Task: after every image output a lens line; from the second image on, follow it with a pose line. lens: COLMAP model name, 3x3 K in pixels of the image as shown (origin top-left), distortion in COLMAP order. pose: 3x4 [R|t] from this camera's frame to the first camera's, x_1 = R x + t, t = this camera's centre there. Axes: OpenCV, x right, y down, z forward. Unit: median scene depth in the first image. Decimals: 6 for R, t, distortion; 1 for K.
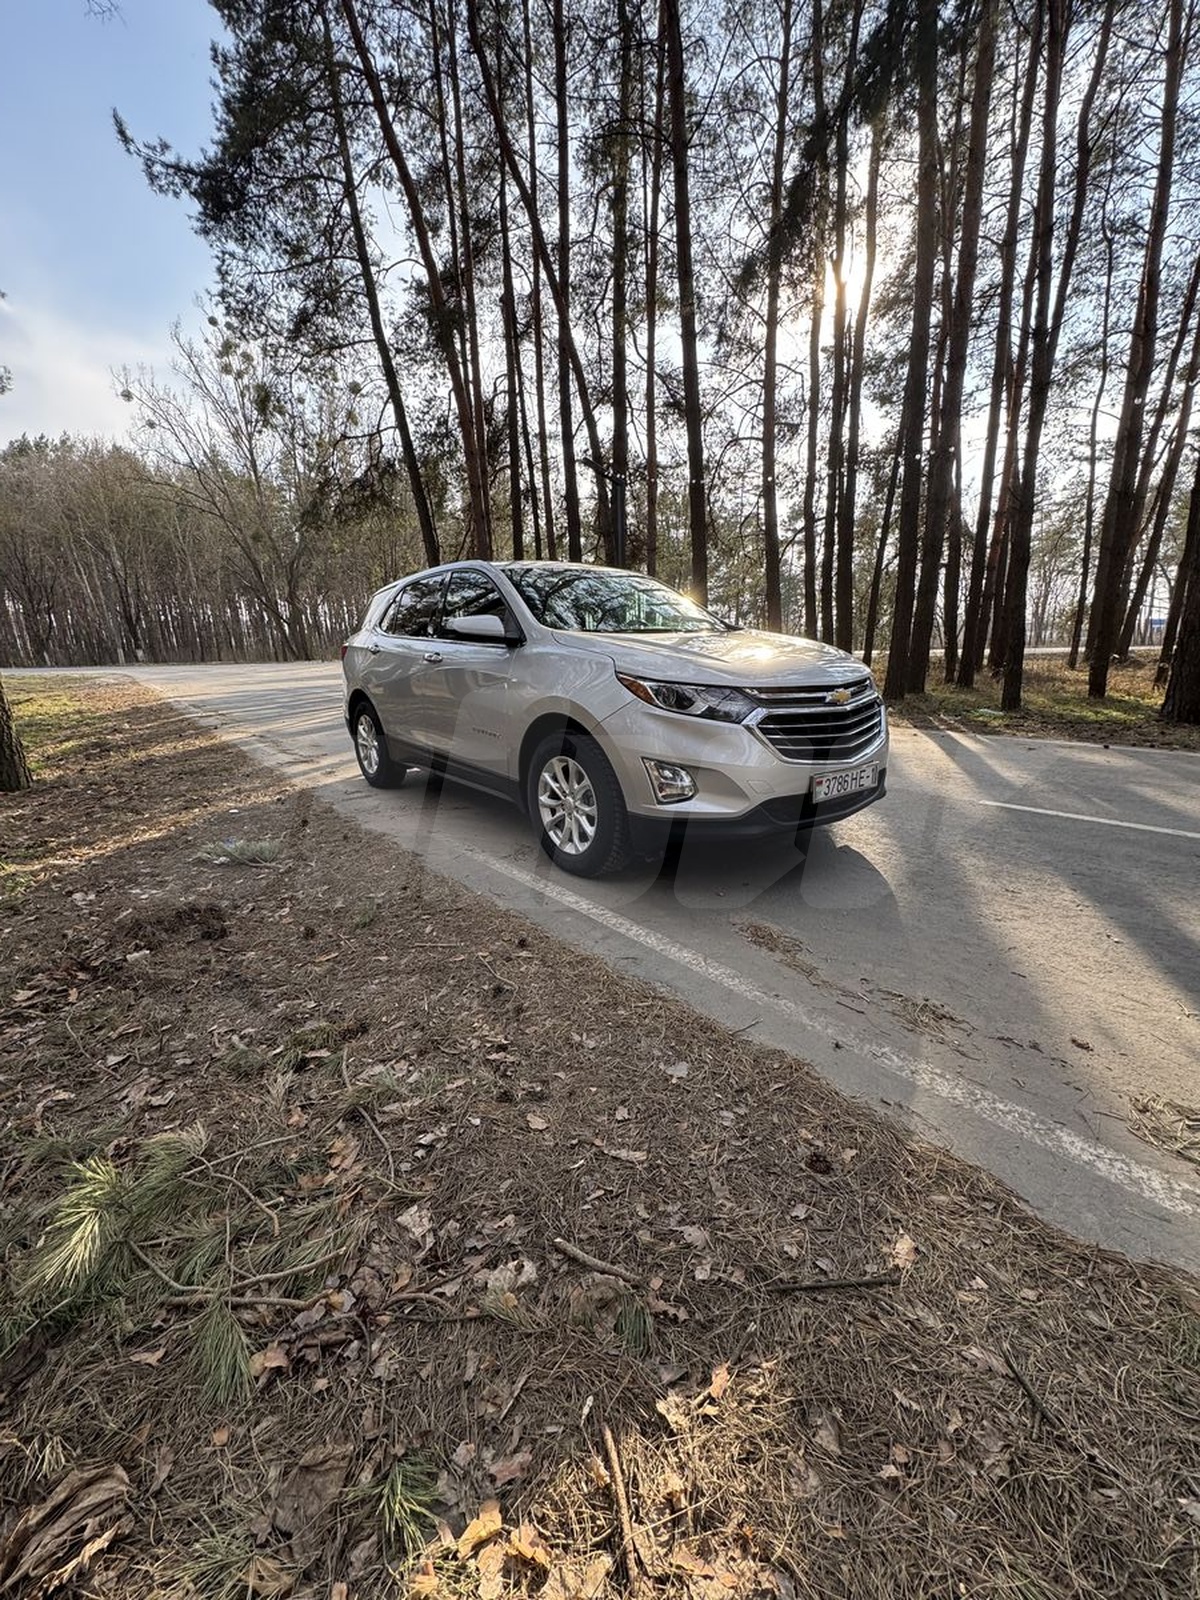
lens RADIAL K [[630.9, 0, 605.2], [0, 630.9, 800.7], [0, 0, 1]] dist [-0.002464, -0.000514]
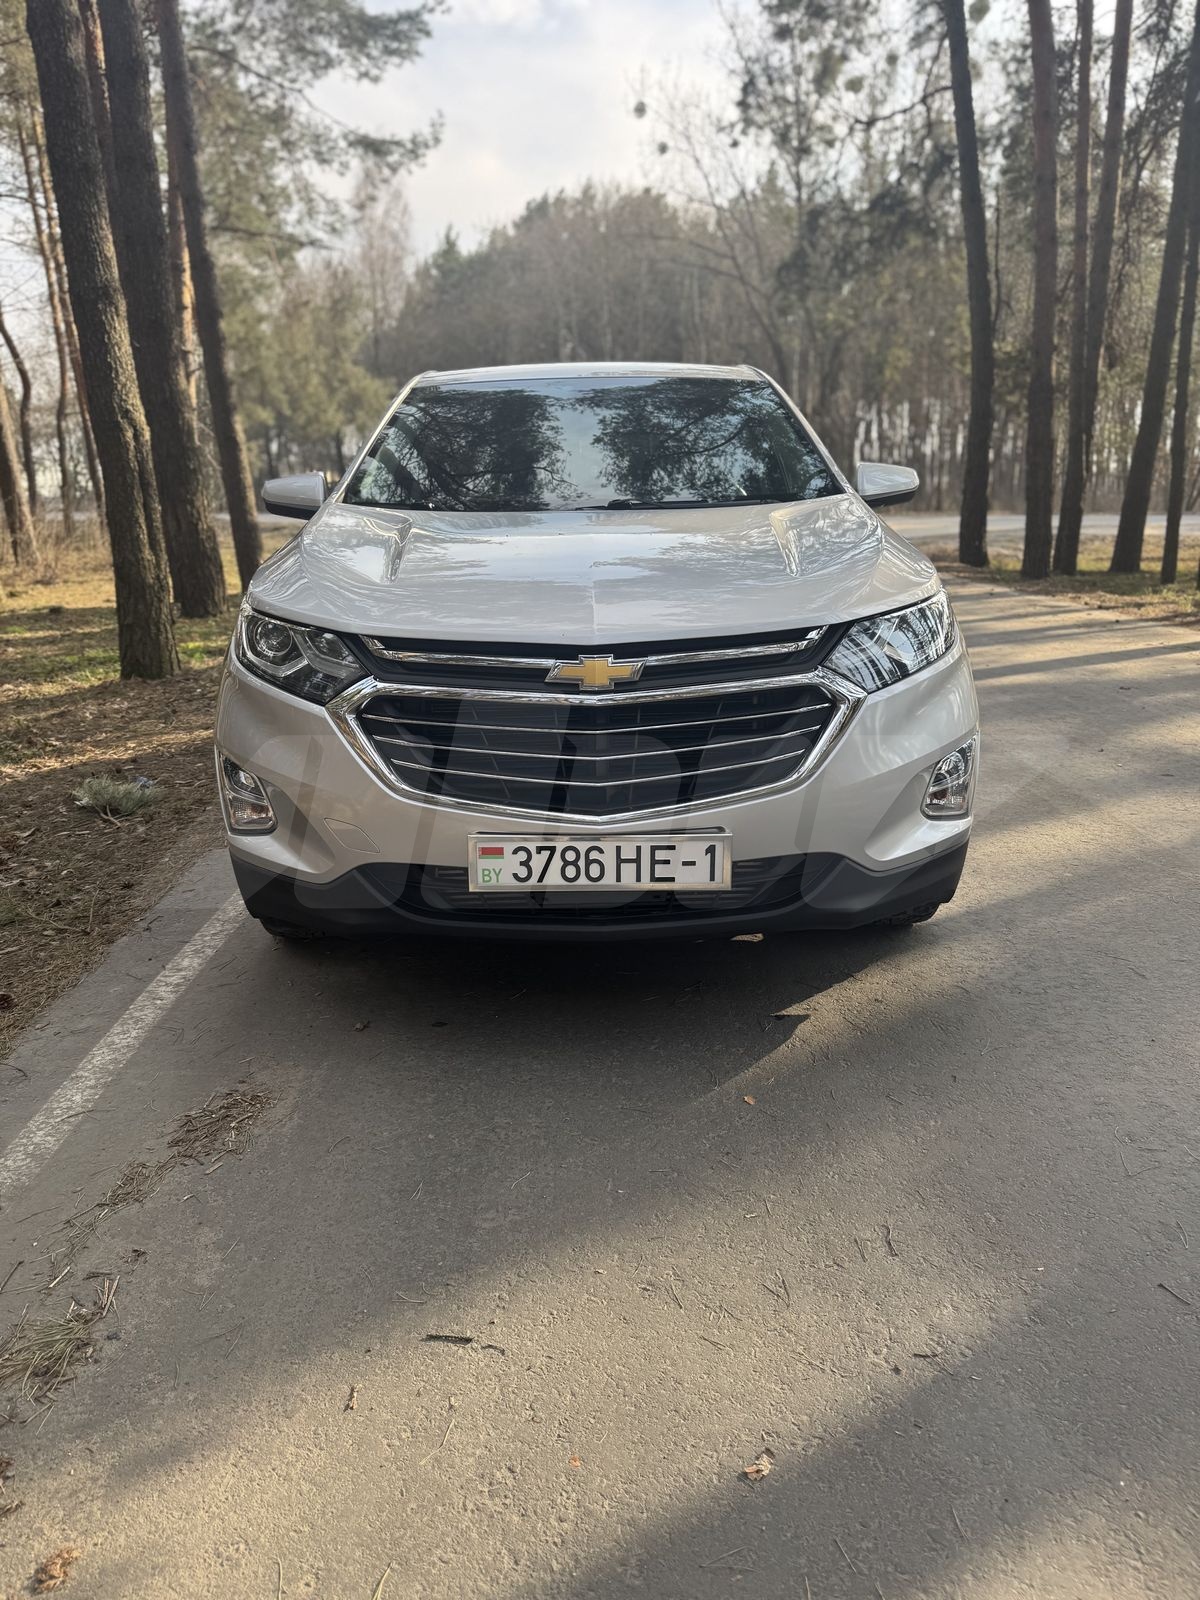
lens RADIAL K [[1140.7, 0, 633.7], [0, 1140.7, 795.9], [0, 0, 1]] dist [0.000337, 0.000451]
pose [[0.801702, 0.168231, -0.573562, 0.588460], [-0.154850, 0.985271, 0.072545, -0.095748], [0.577318, 0.030657, 0.815944, 0.244315]]
